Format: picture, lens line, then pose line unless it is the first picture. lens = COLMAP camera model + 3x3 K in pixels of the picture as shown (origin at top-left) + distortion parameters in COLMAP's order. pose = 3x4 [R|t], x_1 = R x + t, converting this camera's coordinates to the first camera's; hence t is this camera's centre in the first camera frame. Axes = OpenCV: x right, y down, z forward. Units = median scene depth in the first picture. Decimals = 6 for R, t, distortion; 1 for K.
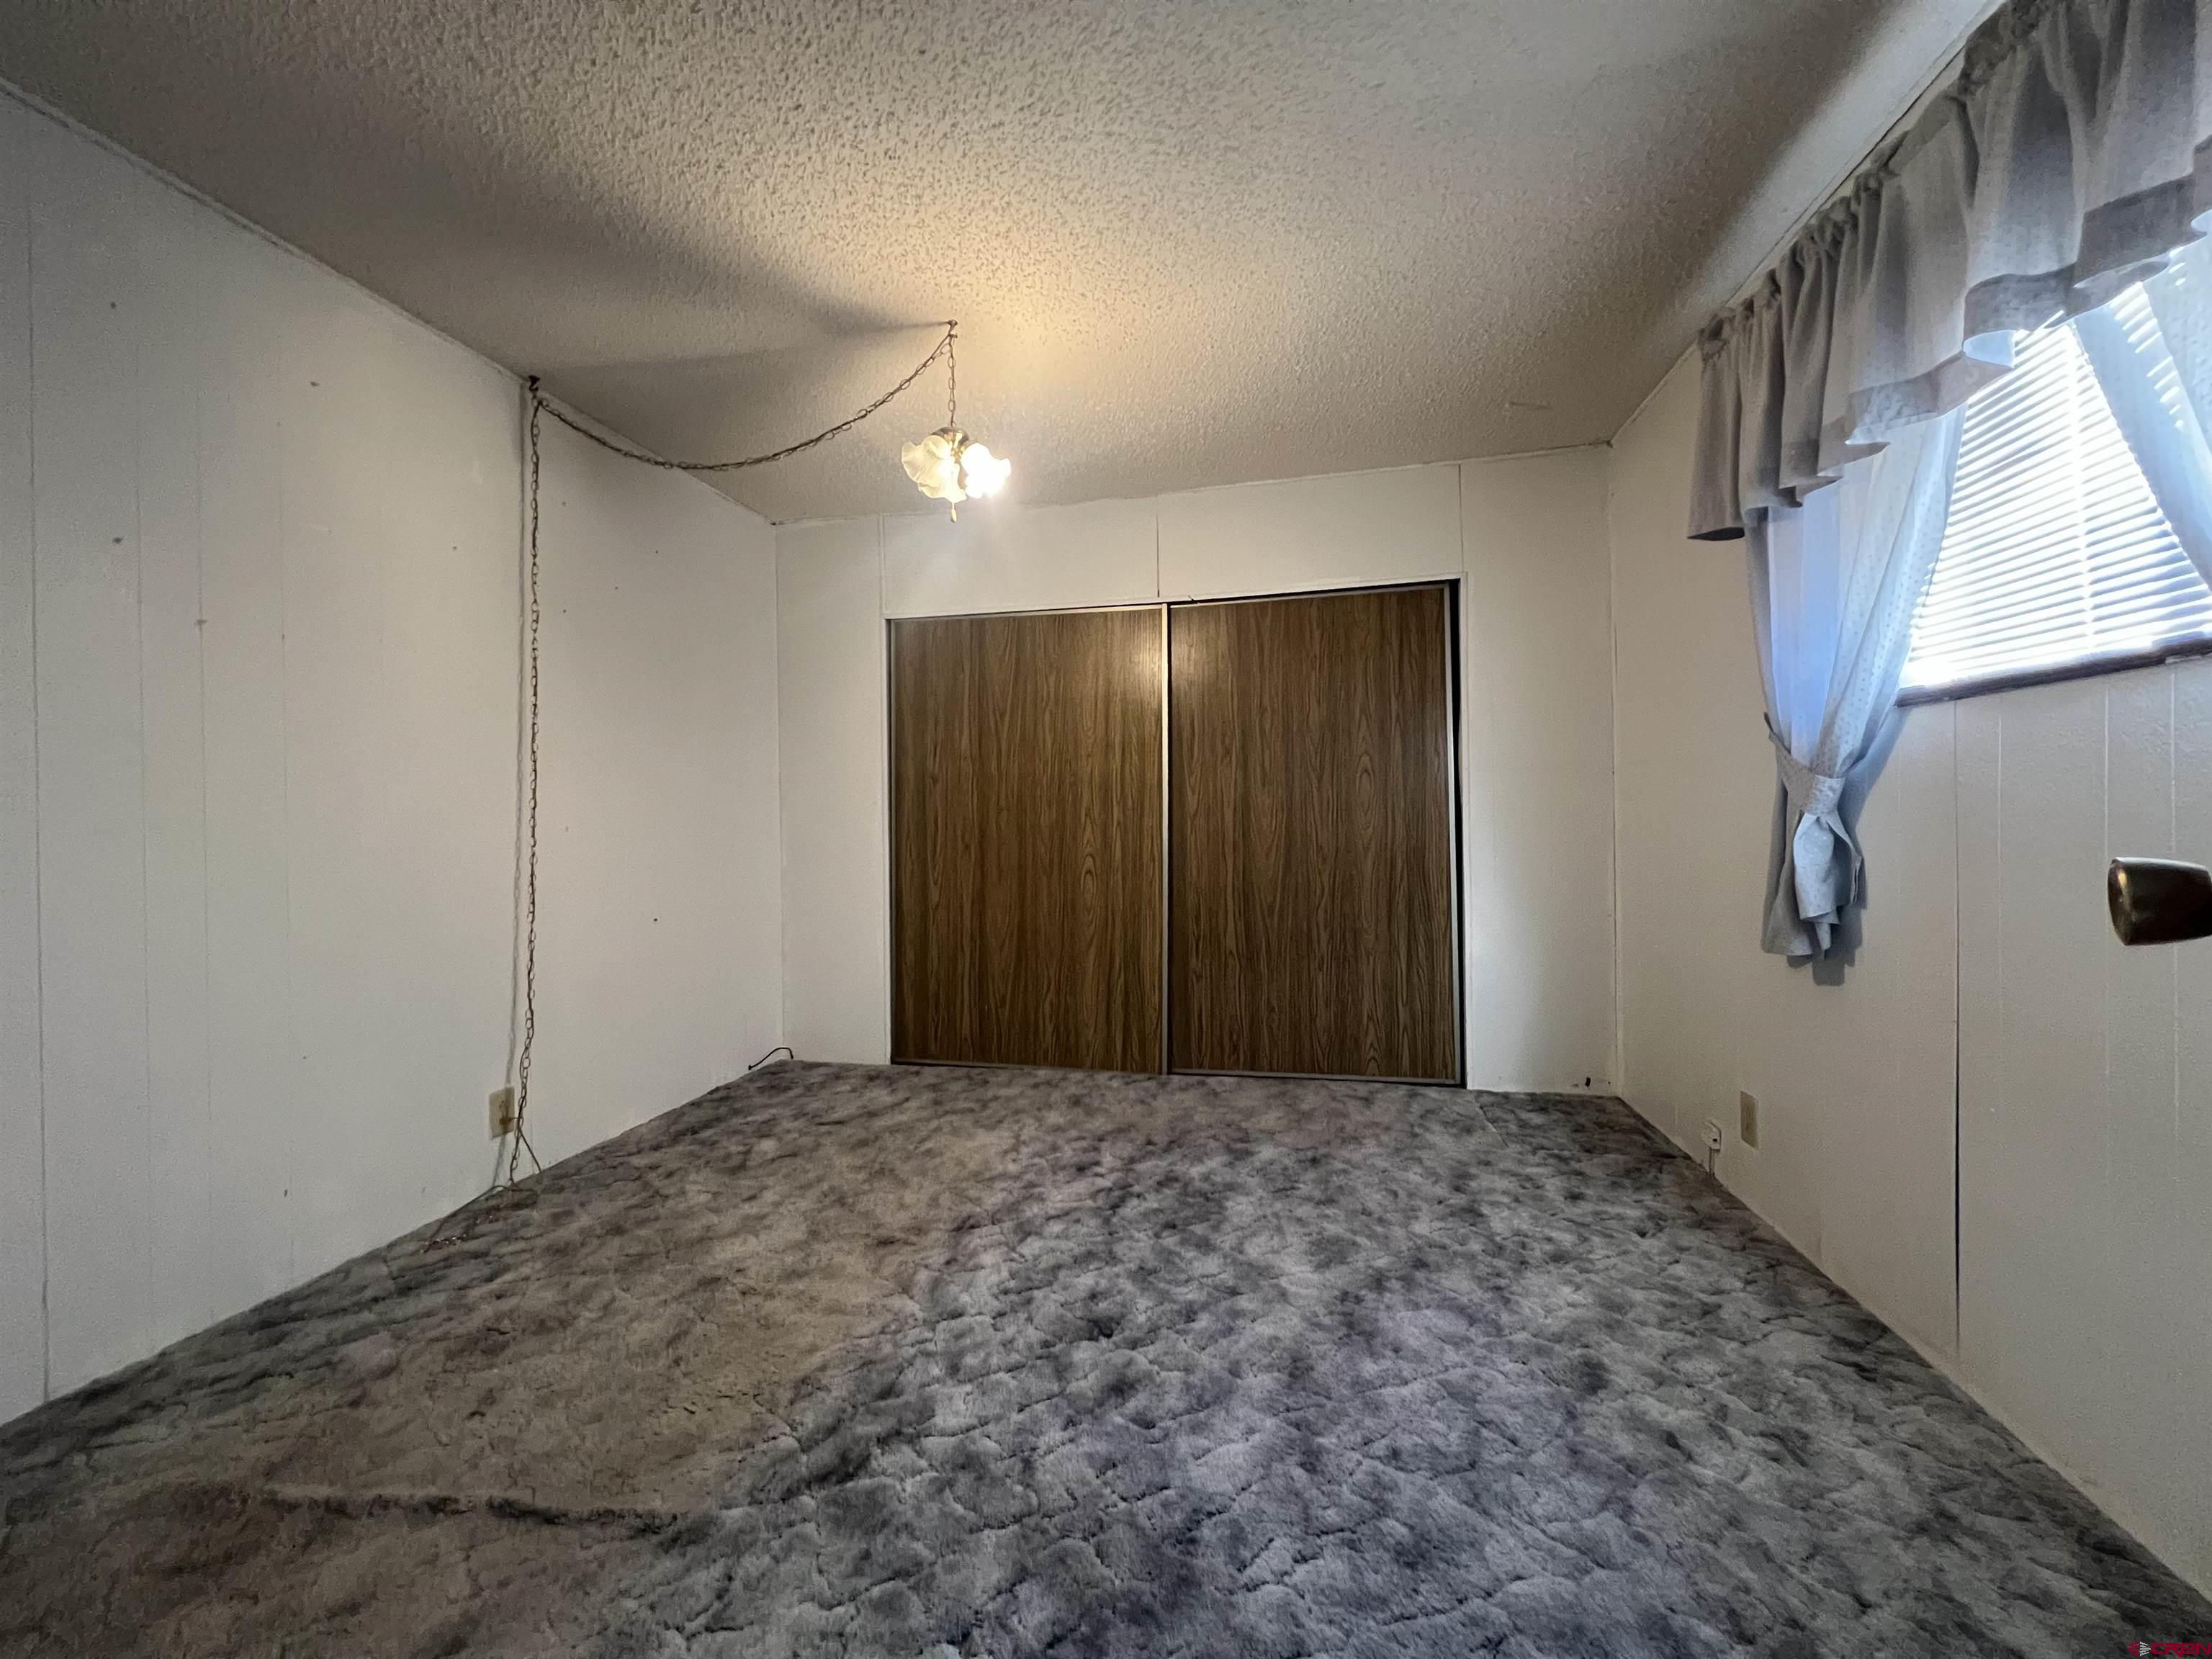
lens RADIAL K [[892.8, 0, 1109.4], [0, 892.8, 823.8], [0, 0, 1]] dist [-0.003032, -0.000414]
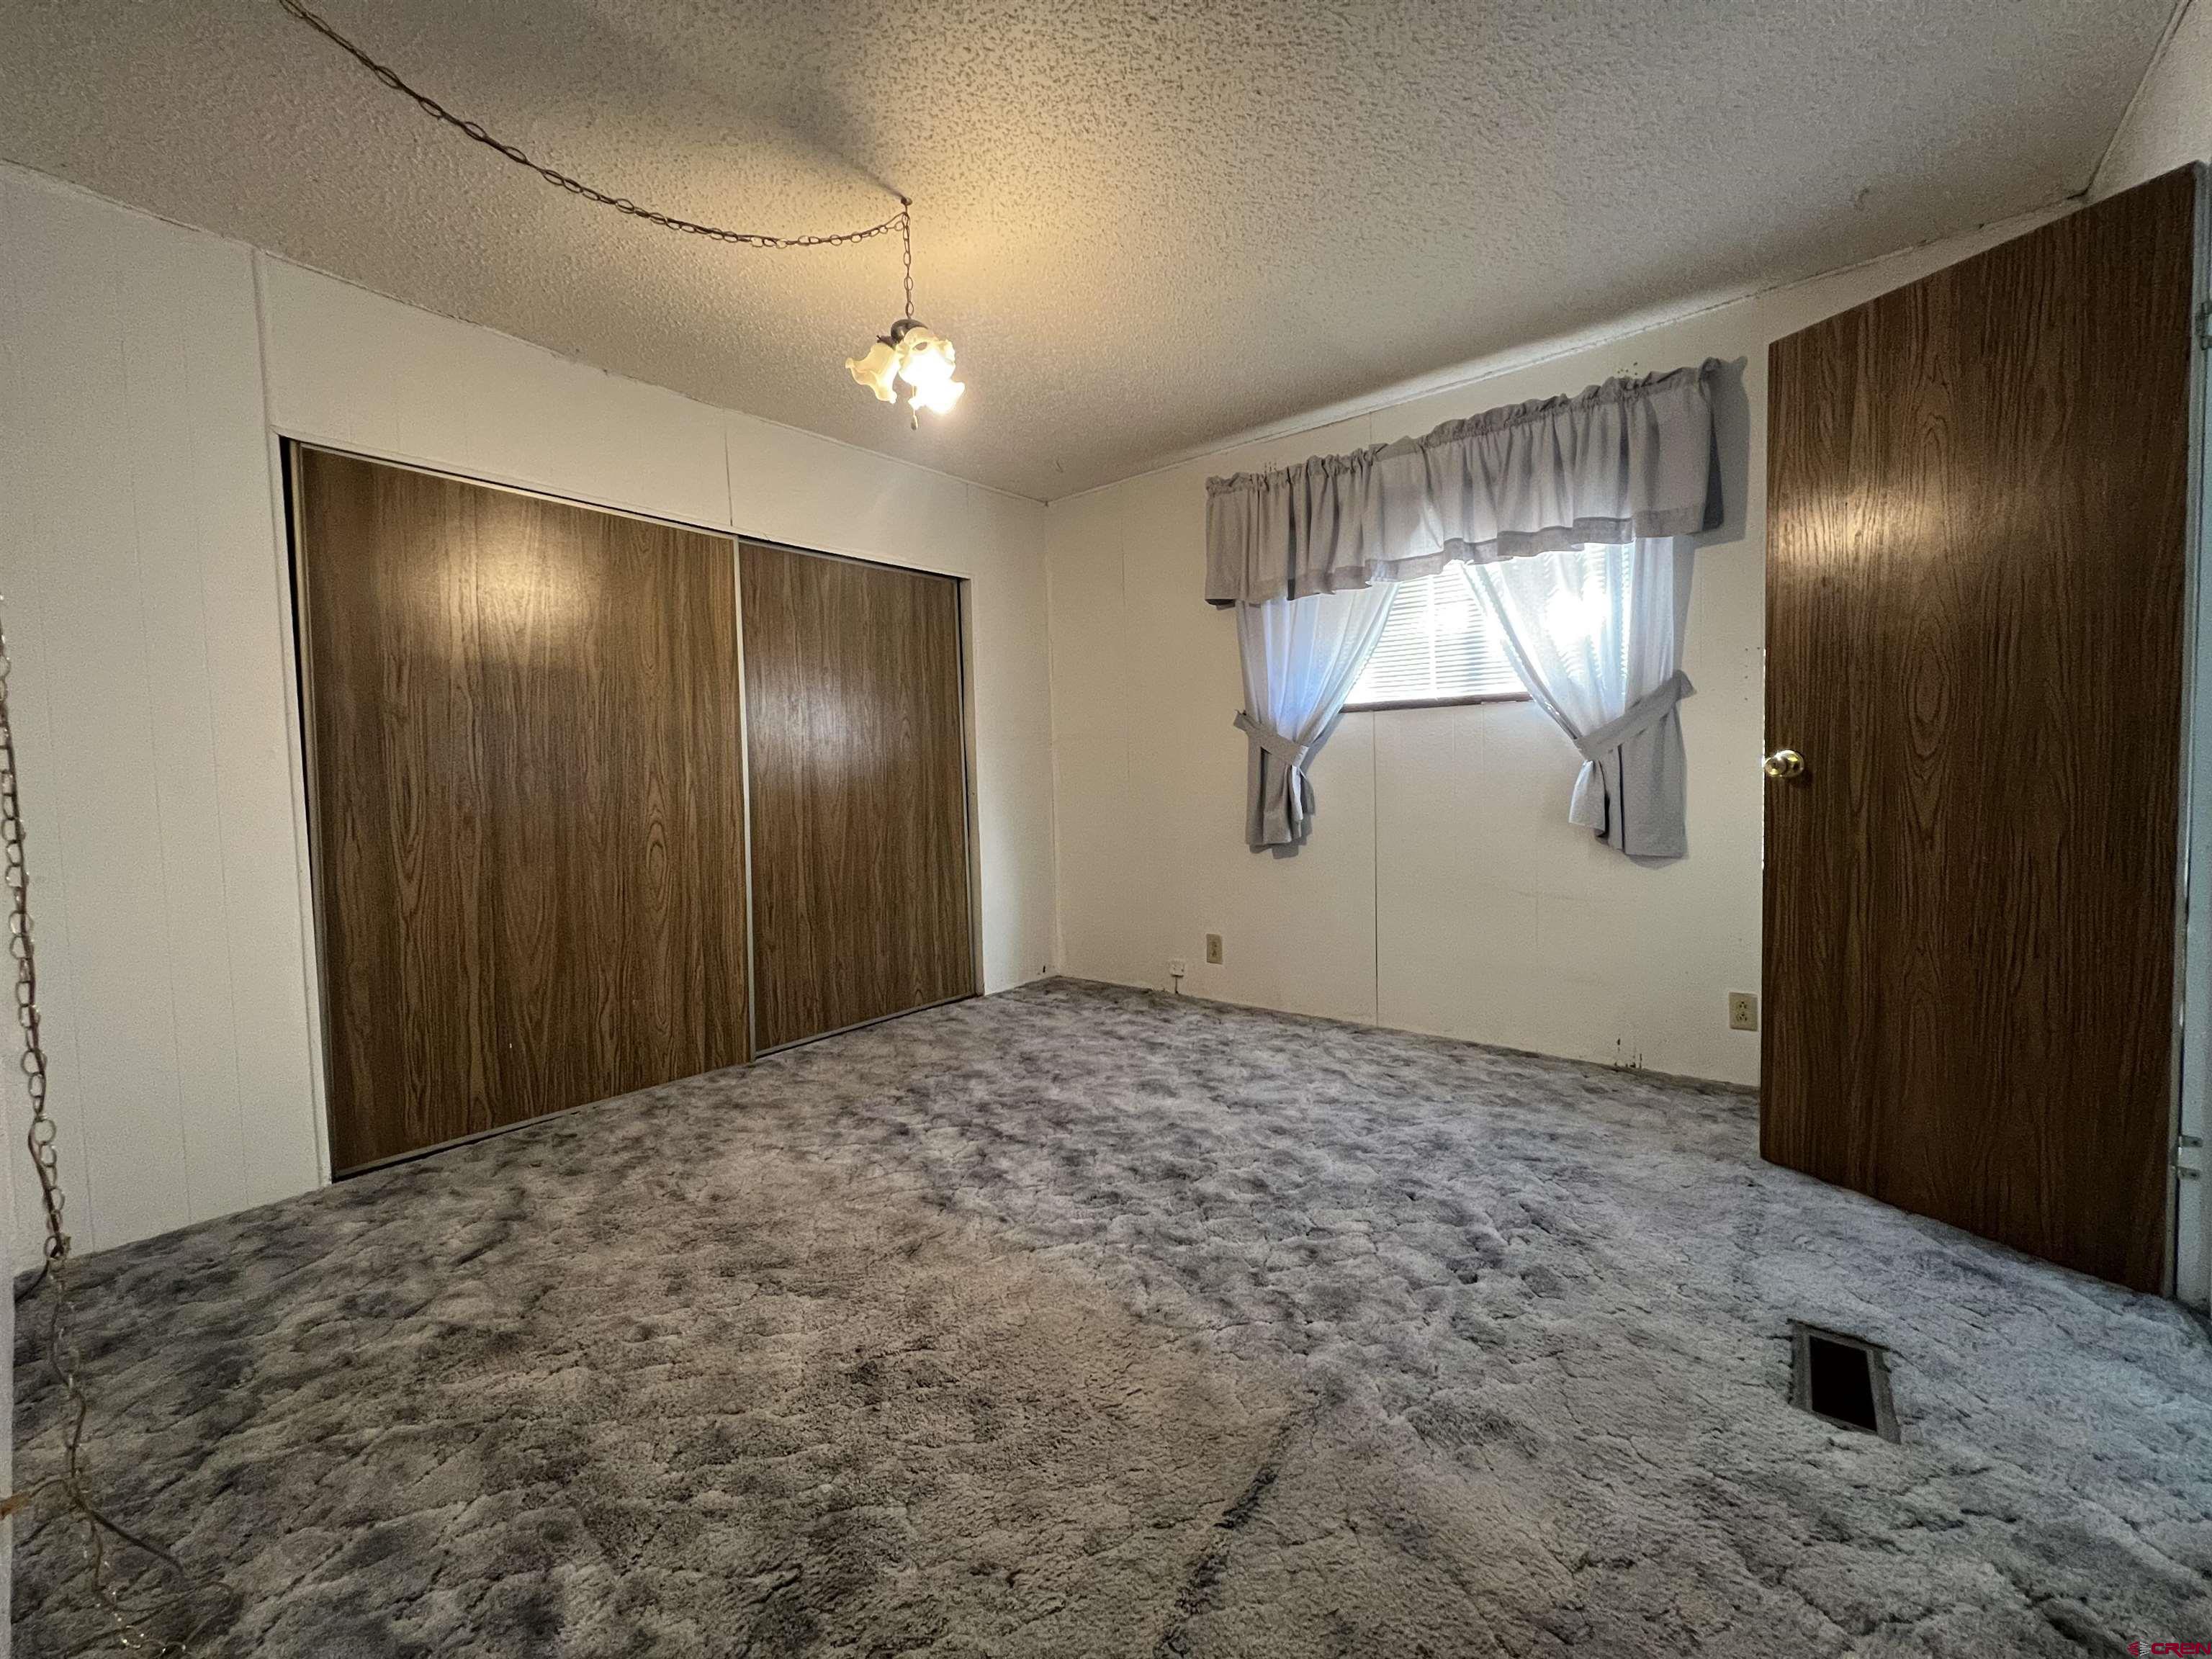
lens RADIAL K [[892.8, 0, 1102.5], [0, 892.8, 825.8], [0, 0, 1]] dist [-0.003032, -0.000414]
pose [[0.448299, -0.045227, 0.892739, -0.737939], [0.024972, 0.998963, 0.038069, 0.022678], [-0.893535, 0.005227, 0.448964, 0.352601]]
